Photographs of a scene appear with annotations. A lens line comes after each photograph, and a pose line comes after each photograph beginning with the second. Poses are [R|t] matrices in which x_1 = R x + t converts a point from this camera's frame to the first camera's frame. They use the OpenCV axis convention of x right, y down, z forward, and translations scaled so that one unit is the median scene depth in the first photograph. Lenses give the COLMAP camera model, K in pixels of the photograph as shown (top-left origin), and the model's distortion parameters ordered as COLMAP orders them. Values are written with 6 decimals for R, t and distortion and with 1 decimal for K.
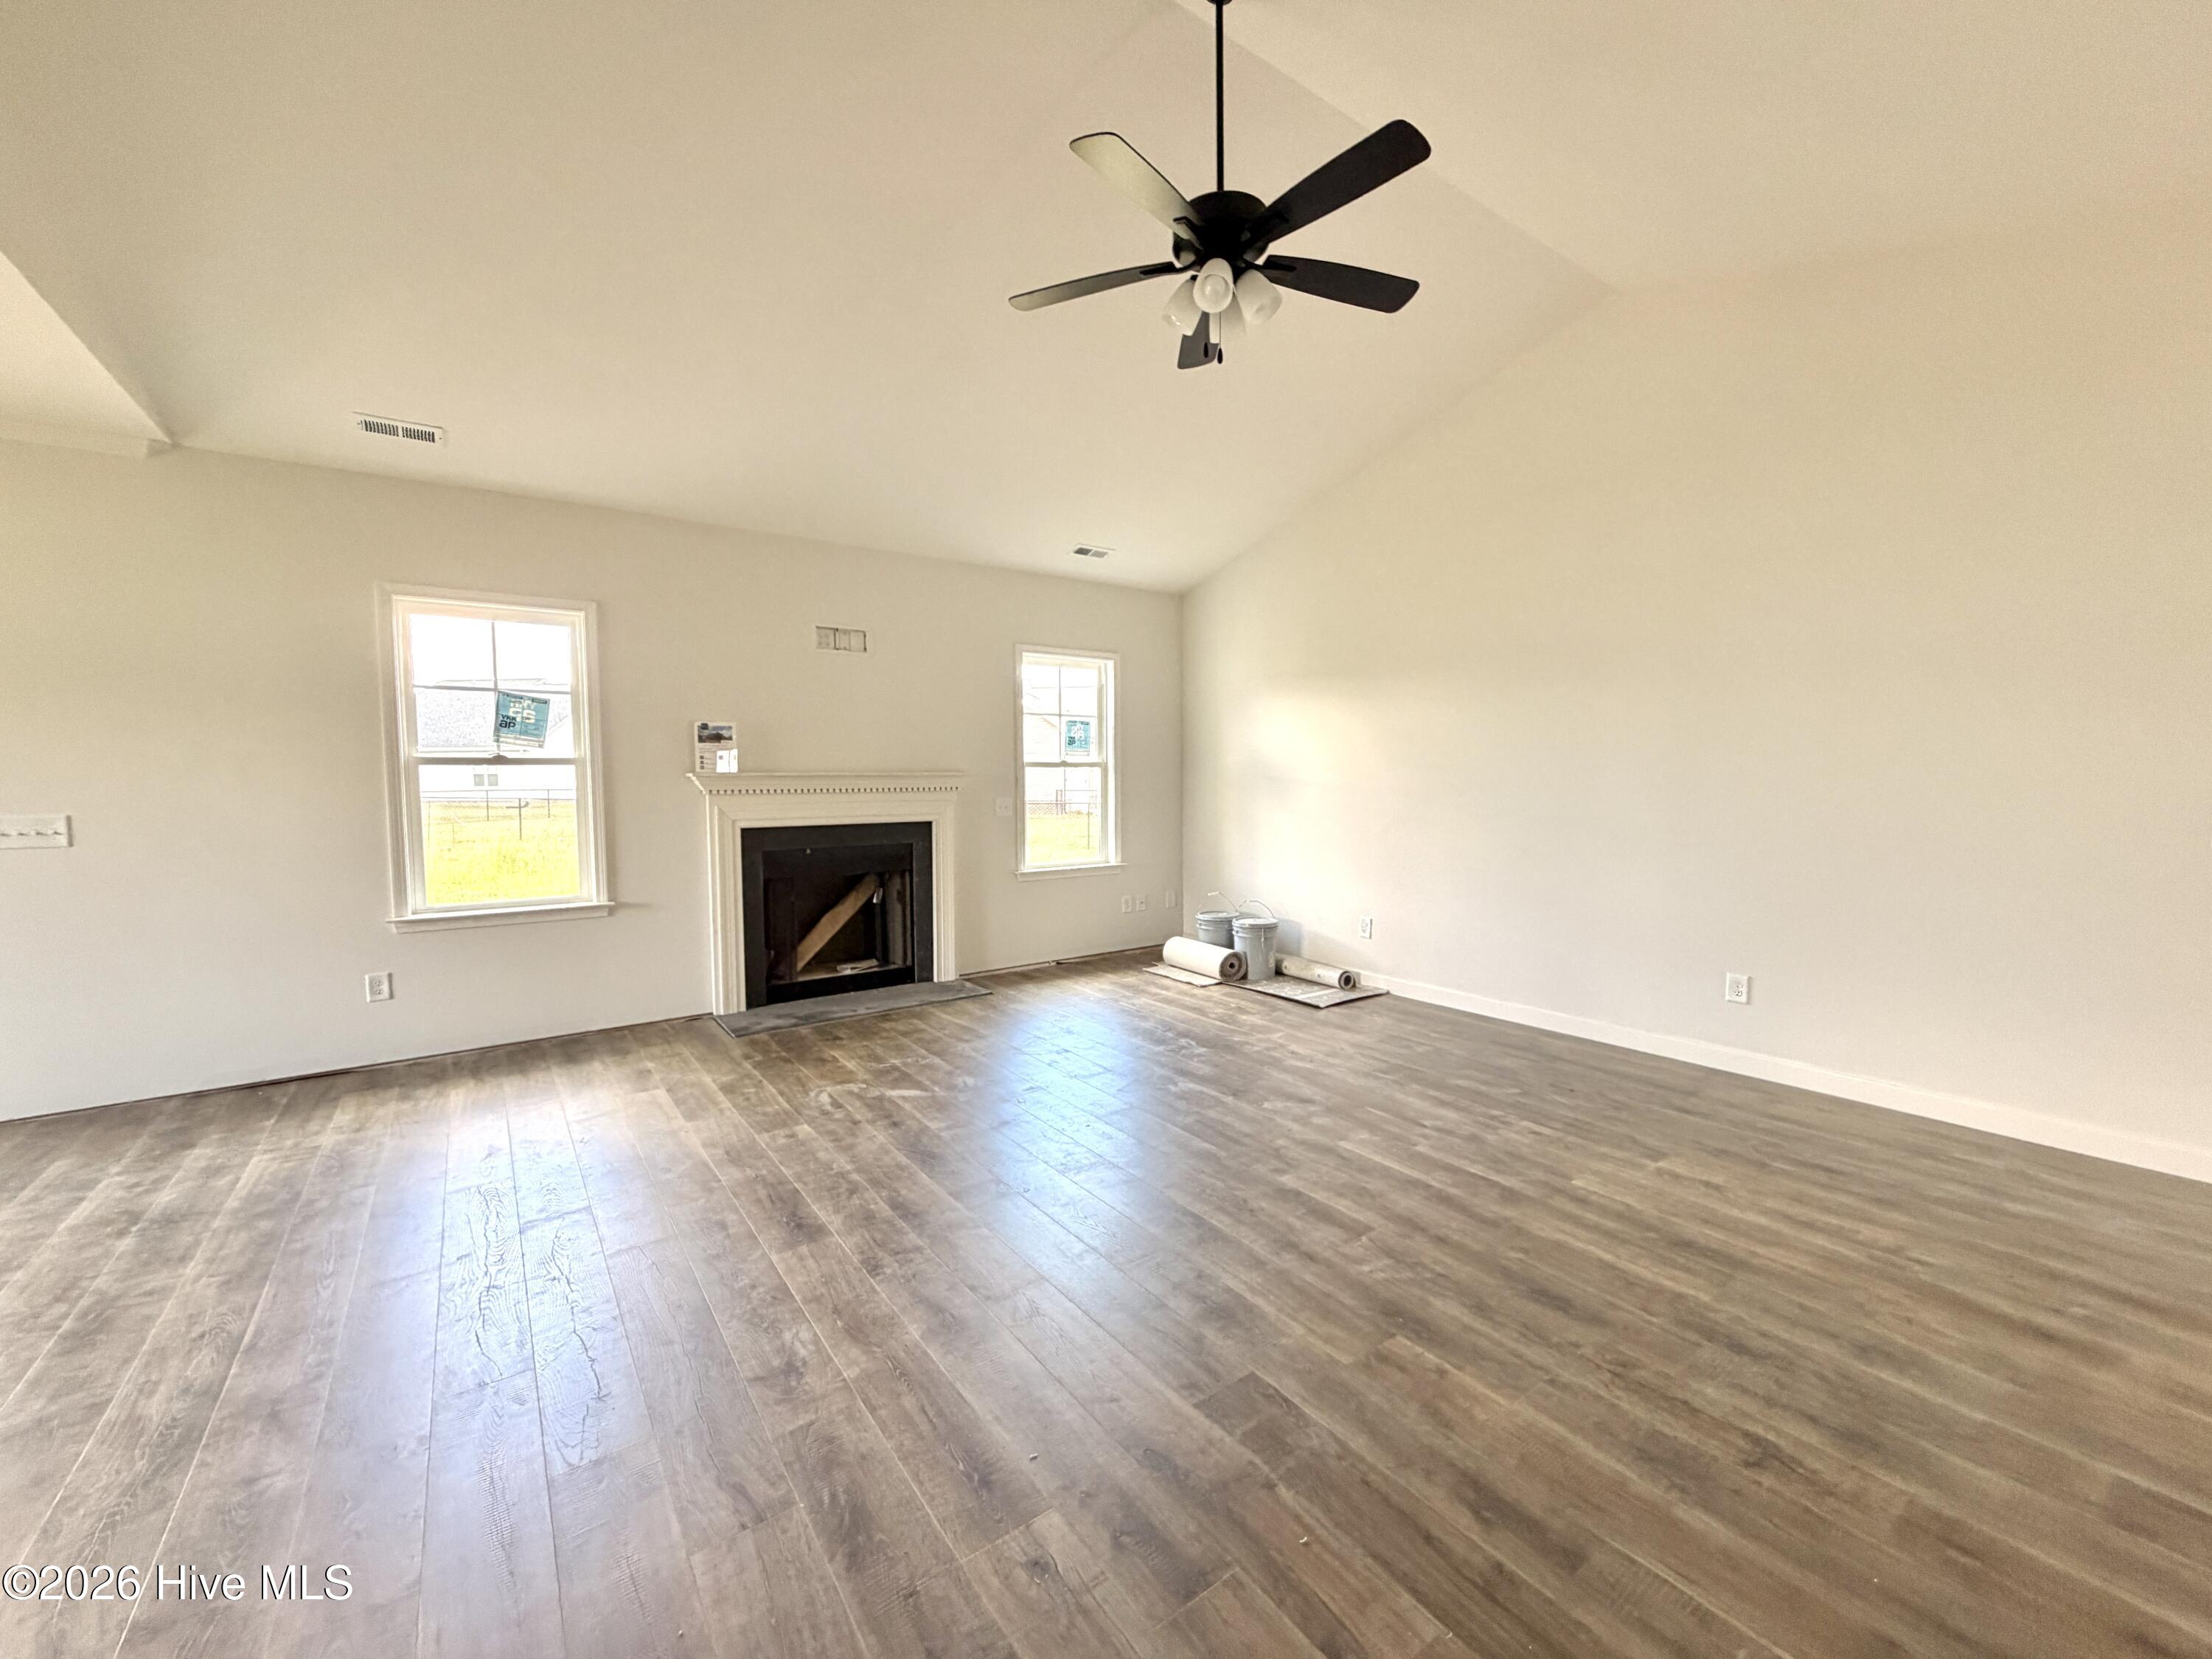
lens RADIAL K [[883.4, 0, 1106.0], [0, 883.4, 829.5], [0, 0, 1]] dist [0.005725, 0.000213]
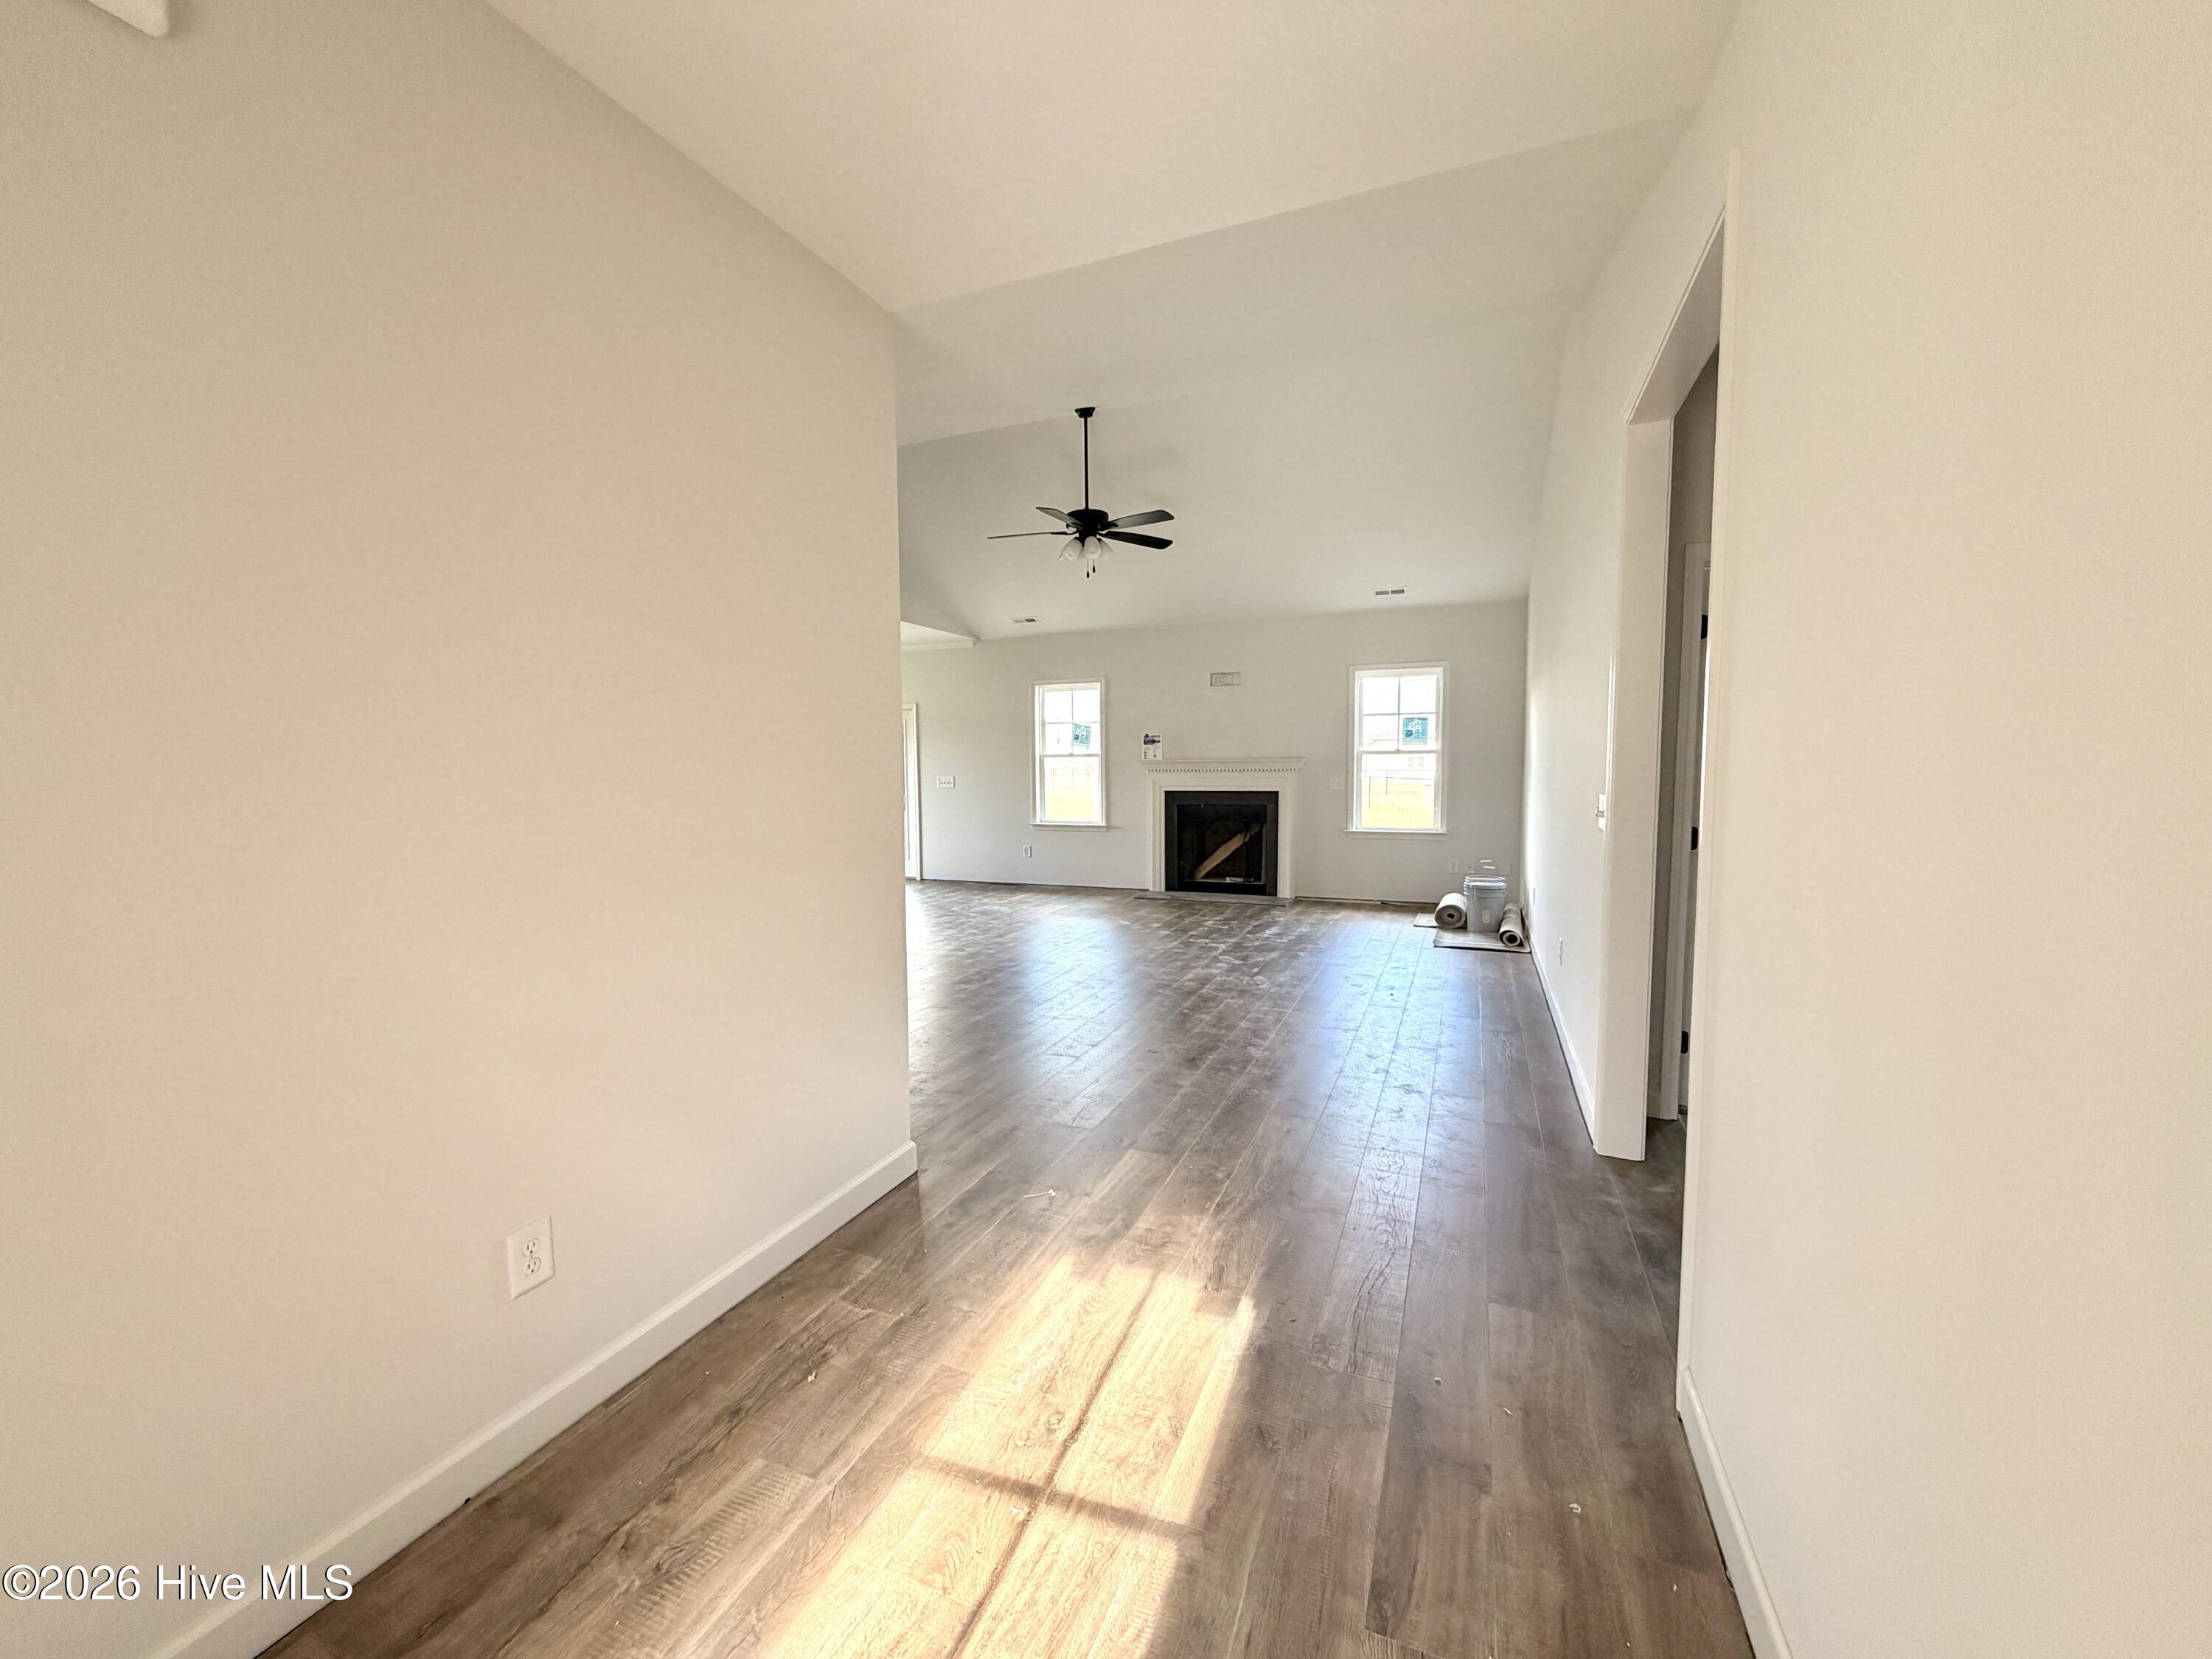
lens RADIAL K [[883.4, 0, 1106.0], [0, 883.4, 829.5], [0, 0, 1]] dist [0.005725, 0.000213]
pose [[0.523491, 0.061042, -0.849842, 1.037384], [-0.047612, 0.997968, 0.042353, 0.006484], [0.850700, 0.018292, 0.525334, -0.055632]]
